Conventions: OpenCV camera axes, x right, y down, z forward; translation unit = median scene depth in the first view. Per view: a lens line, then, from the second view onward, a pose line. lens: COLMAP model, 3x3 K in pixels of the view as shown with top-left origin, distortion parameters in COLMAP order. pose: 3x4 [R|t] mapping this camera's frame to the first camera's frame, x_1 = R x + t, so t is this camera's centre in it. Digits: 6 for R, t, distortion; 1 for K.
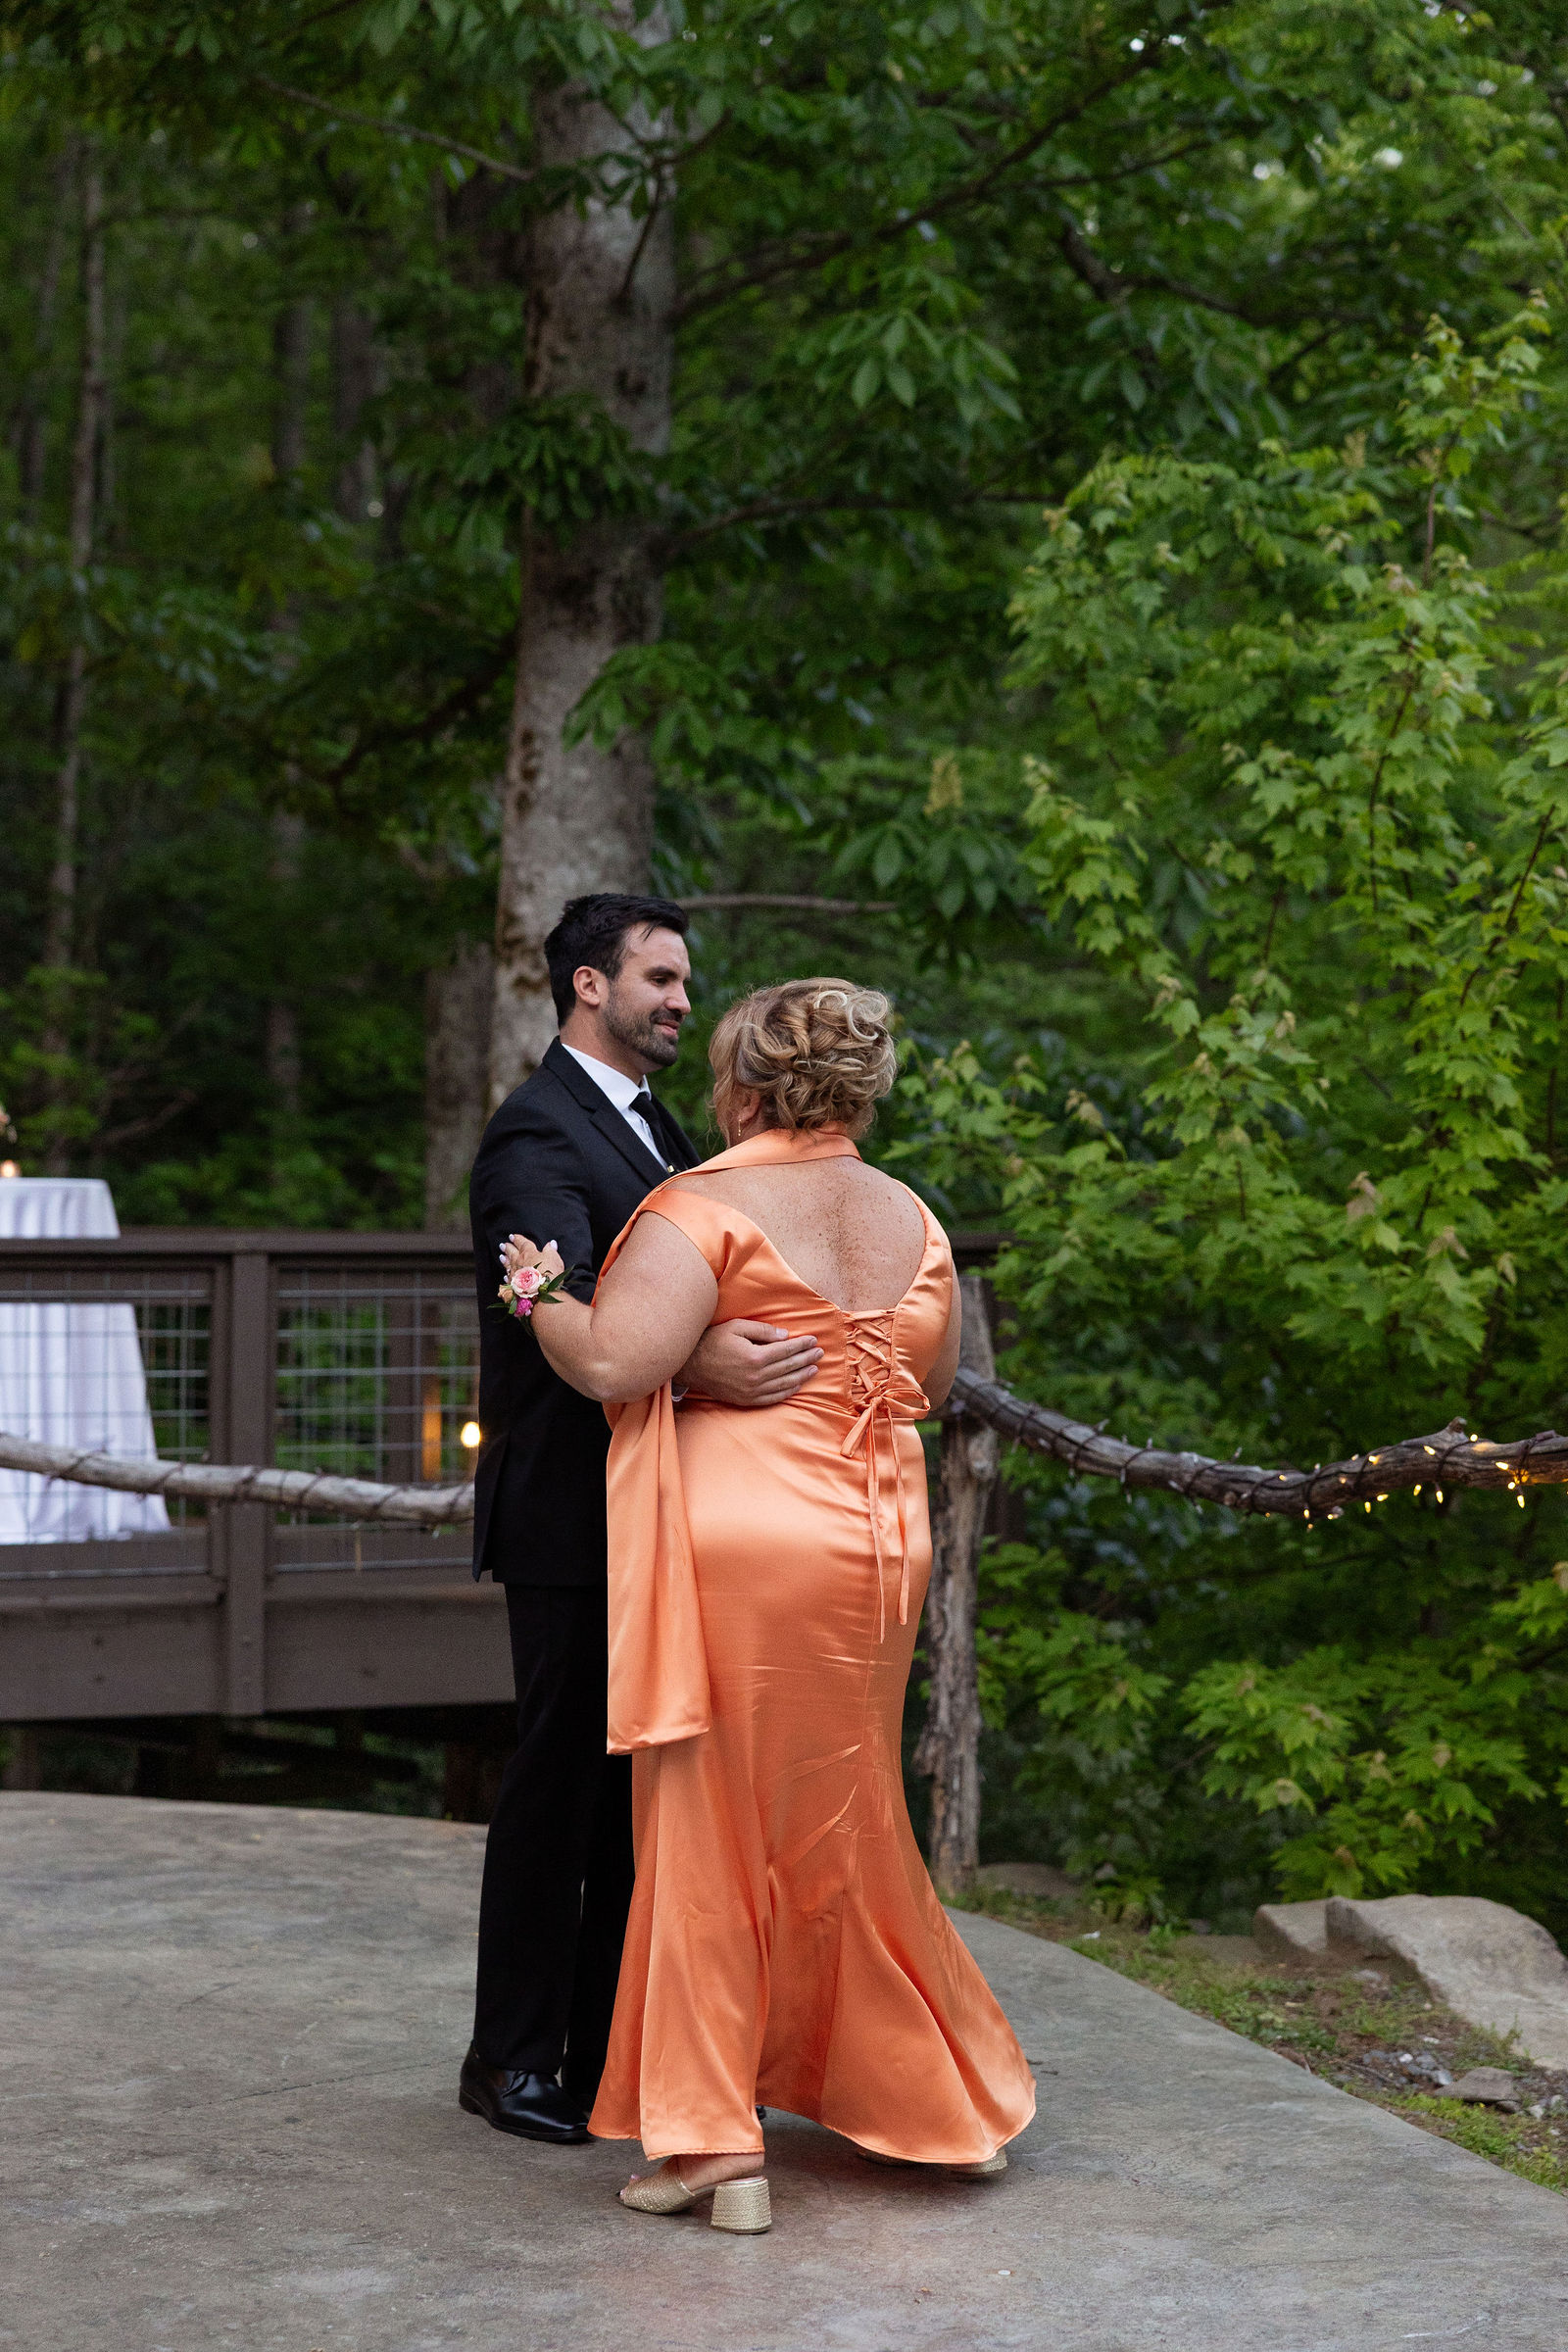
lens RADIAL K [[4320.2, 0, 784.0], [0, 4320.2, 1176.0], [0, 0, 1]] dist [0.022953, 0.005352]
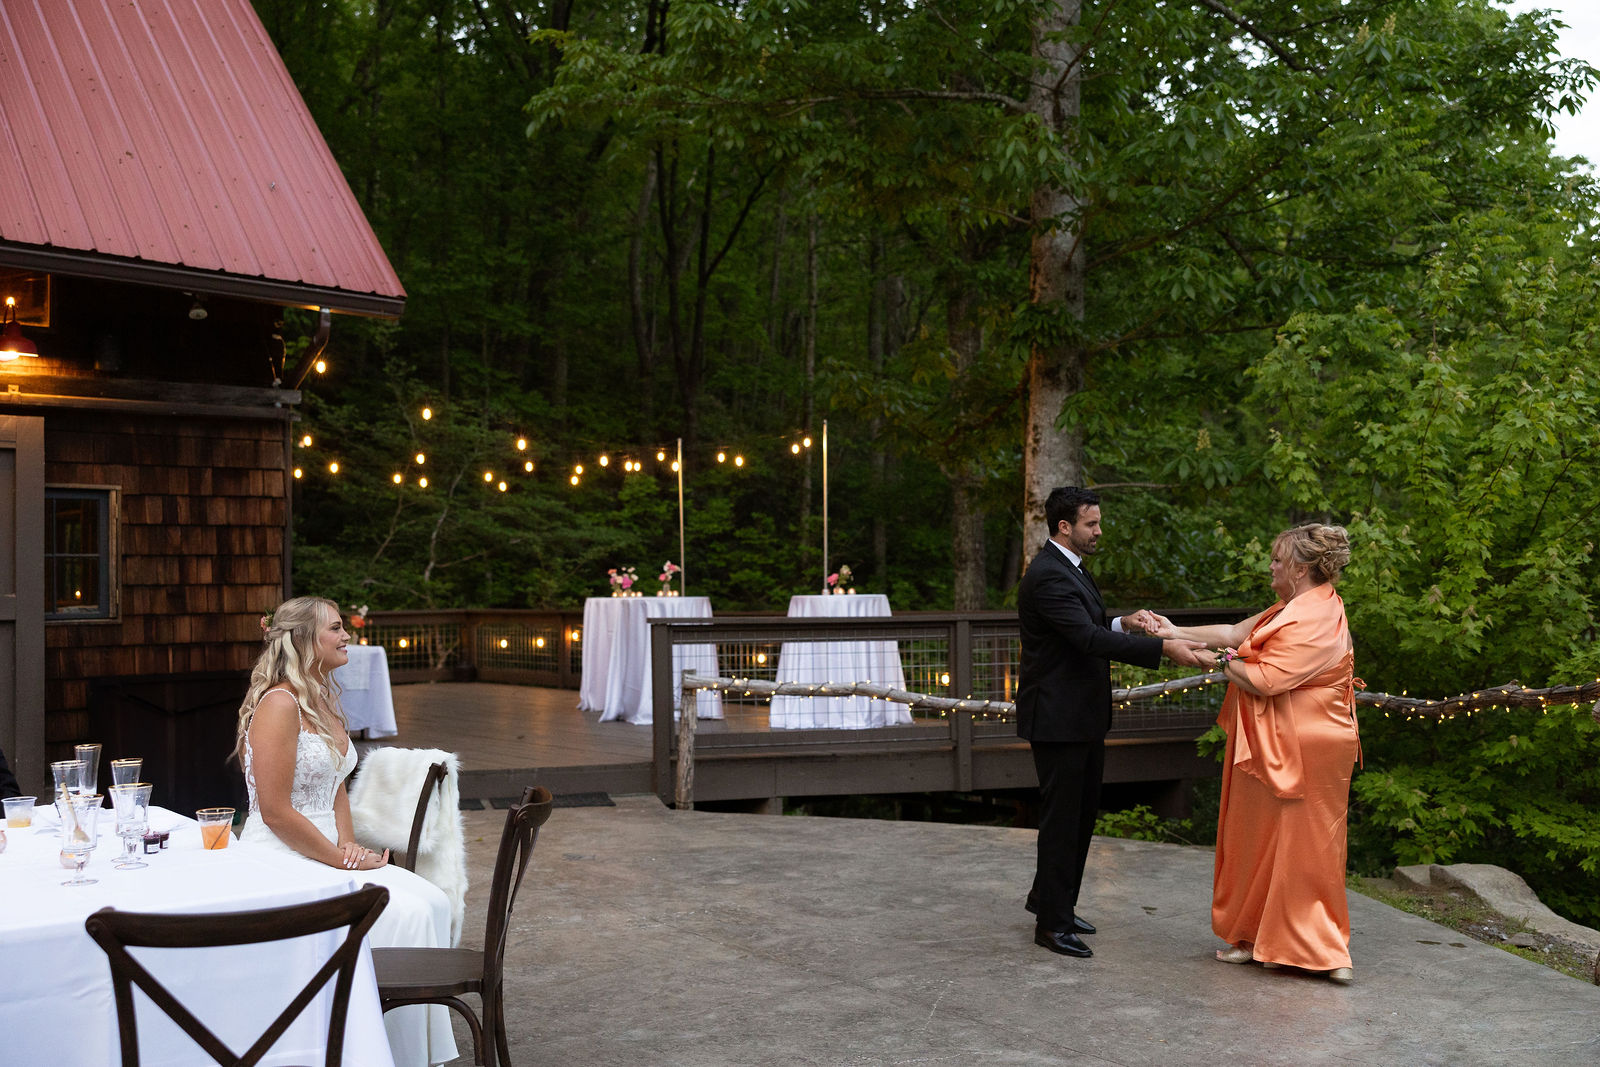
lens RADIAL K [[1584.8, 0, 800.0], [0, 1584.8, 533.5], [0, 0, 1]] dist [0.009035, 0.008930]
pose [[0.988031, -0.025960, -0.152052, -0.081179], [0.020807, 0.999157, -0.035382, -0.004407], [0.152843, 0.031795, 0.987739, -0.003037]]
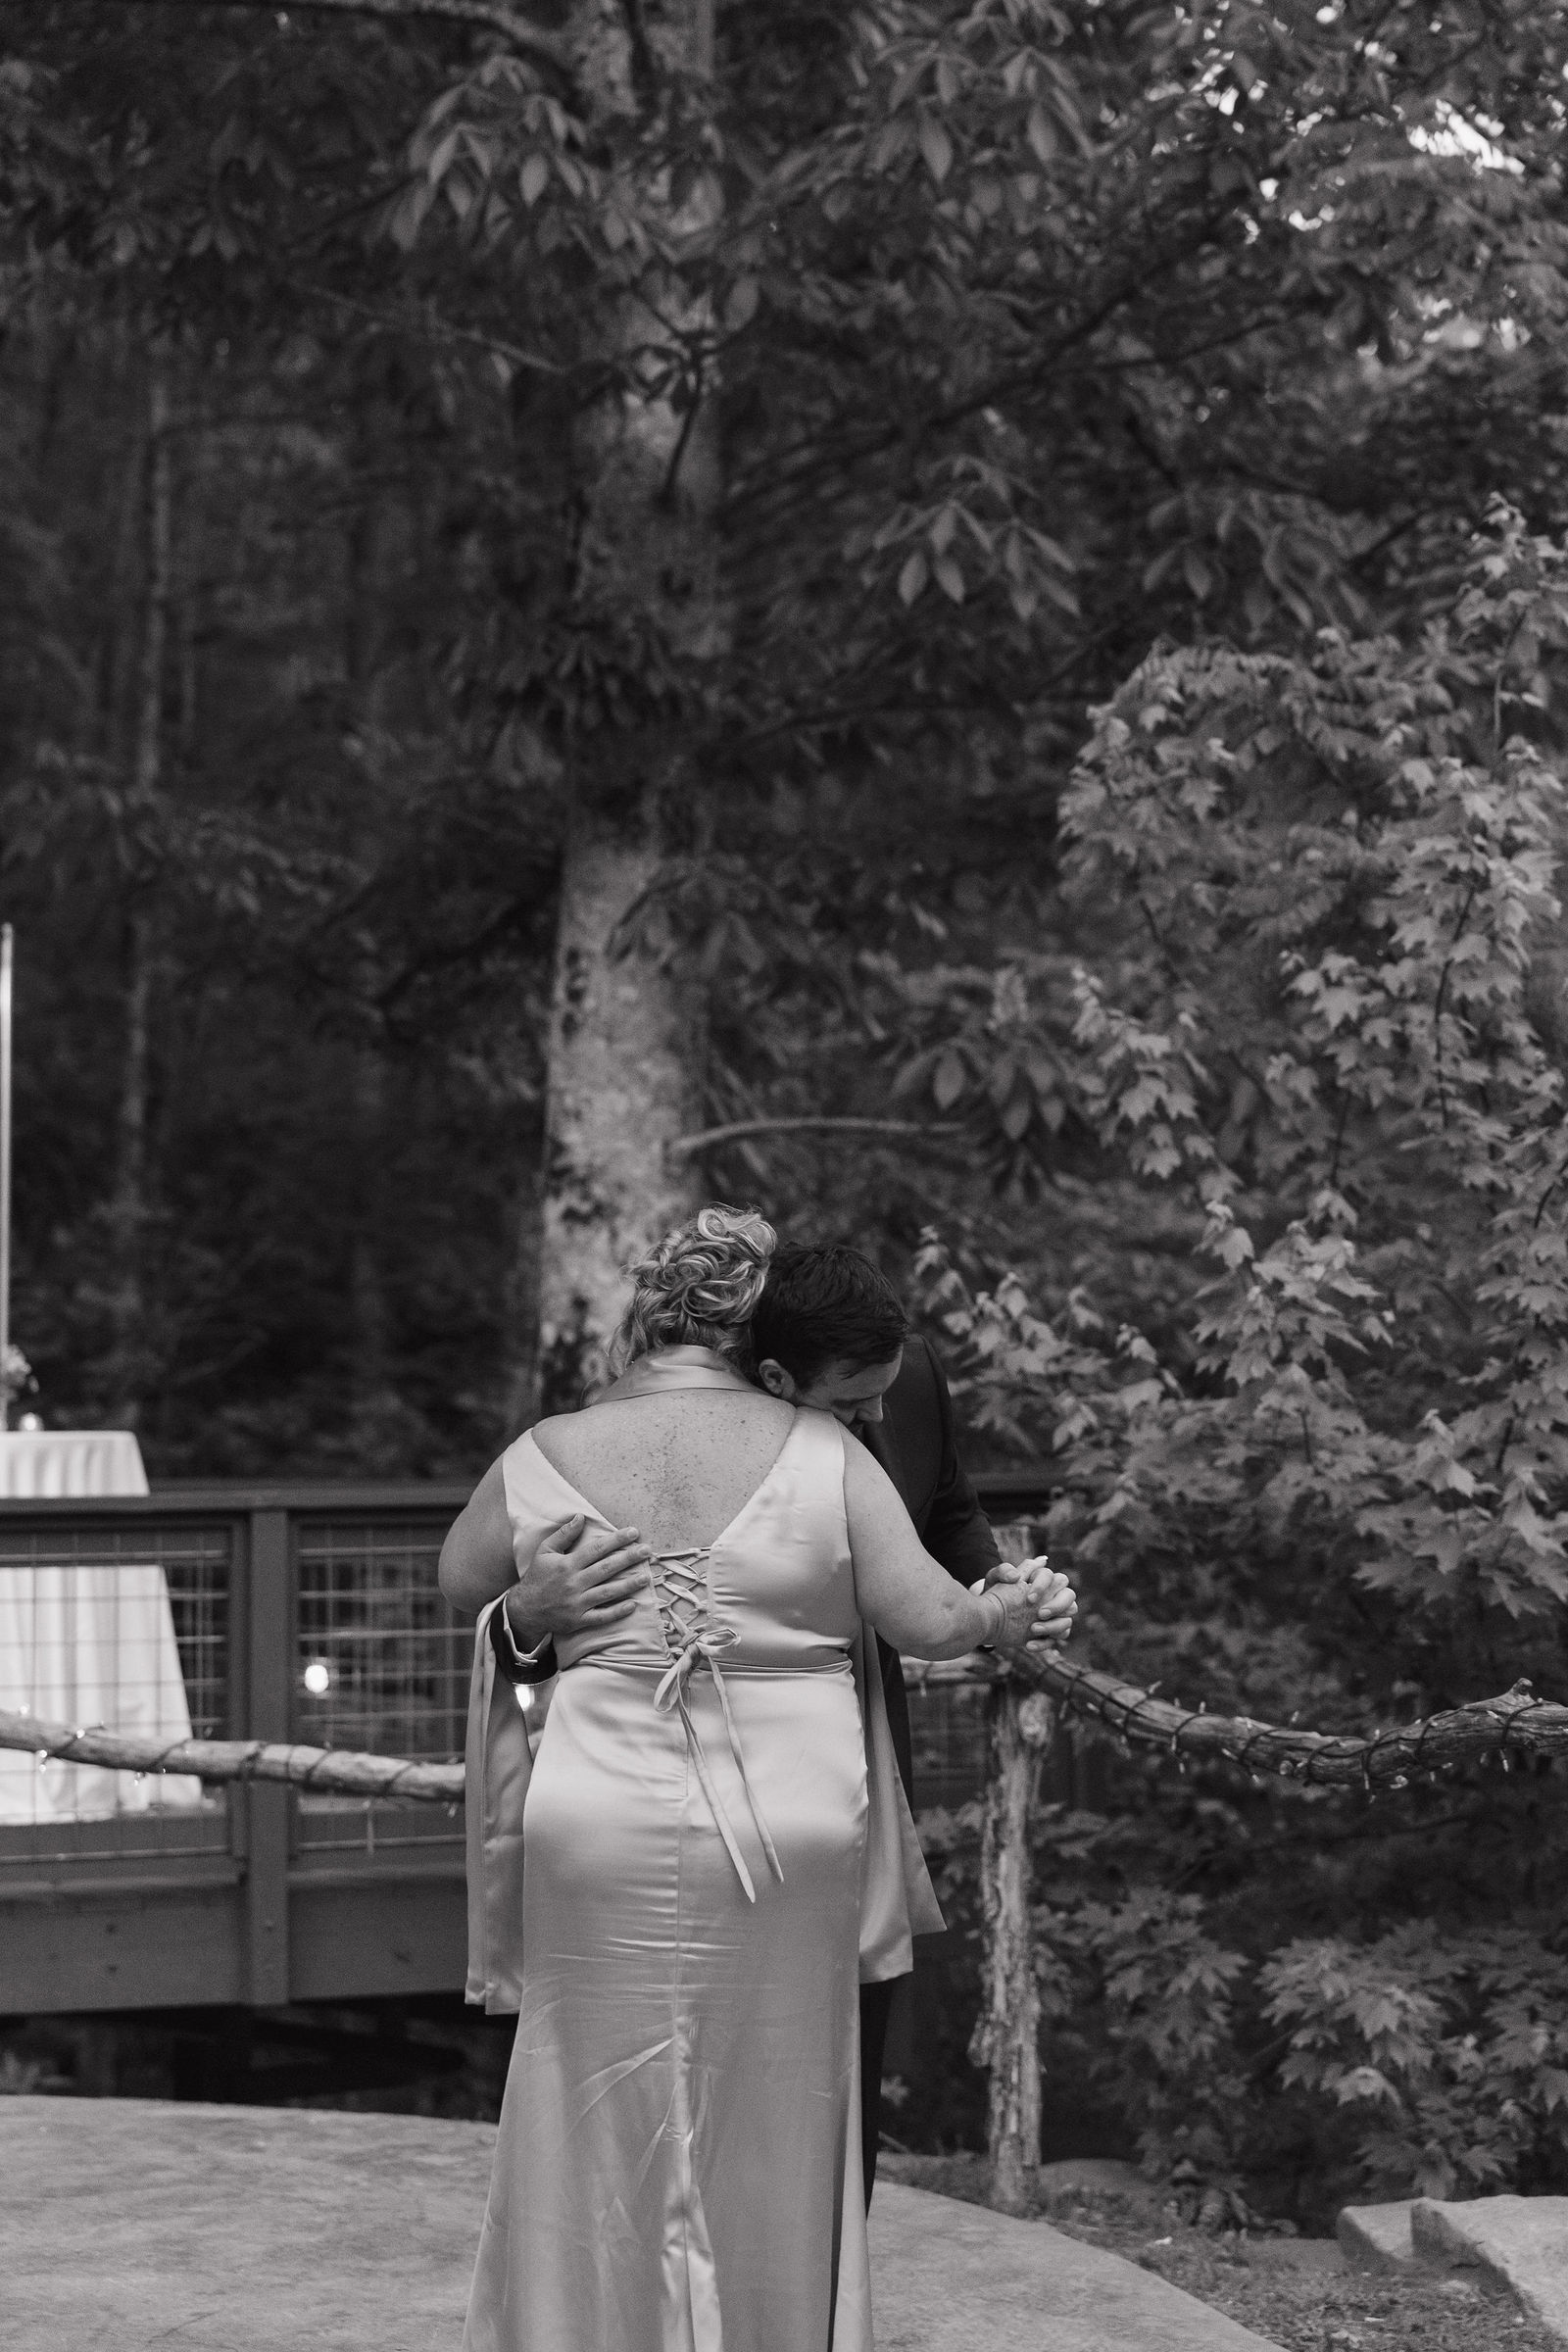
lens RADIAL K [[4514.4, 0, 784.0], [0, 4514.4, 1176.0], [0, 0, 1]] dist [0.023315, -0.022765]
pose [[0.999487, -0.018151, -0.026405, 0.017772], [0.016788, 0.998560, -0.050958, -0.003054], [0.027291, 0.050489, 0.998352, 0.020993]]
